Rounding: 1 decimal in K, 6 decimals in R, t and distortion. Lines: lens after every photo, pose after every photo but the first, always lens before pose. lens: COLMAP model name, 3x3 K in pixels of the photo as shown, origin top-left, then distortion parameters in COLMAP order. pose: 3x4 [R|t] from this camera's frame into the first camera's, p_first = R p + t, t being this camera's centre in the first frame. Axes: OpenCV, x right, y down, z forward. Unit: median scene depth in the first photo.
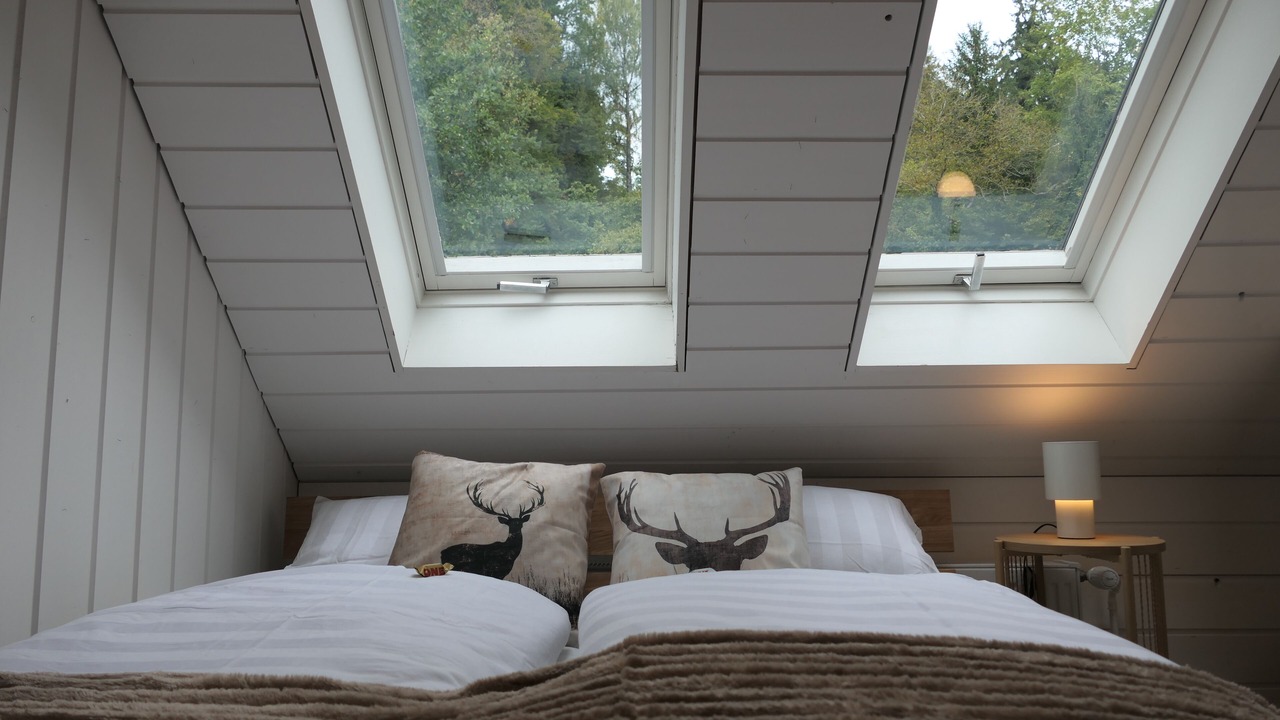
lens RADIAL K [[915.0, 0, 640.0], [0, 915.0, 360.0], [0, 0, 1]] dist [0.000813, 0.004754]
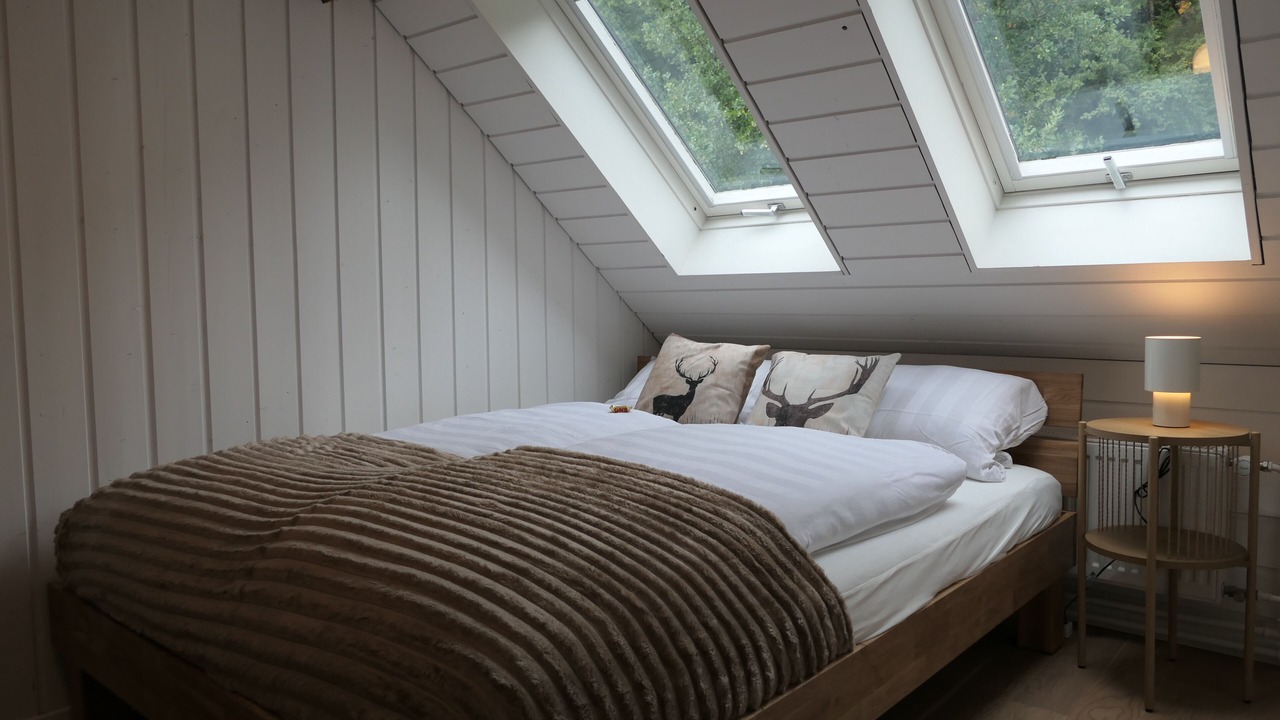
lens RADIAL K [[915.0, 0, 640.0], [0, 915.0, 360.0], [0, 0, 1]] dist [0.000813, 0.004754]
pose [[0.754262, 0.043407, -0.655137, 0.789902], [0.074948, 0.985598, 0.151591, -0.101587], [0.652281, -0.163441, 0.740146, -0.200918]]
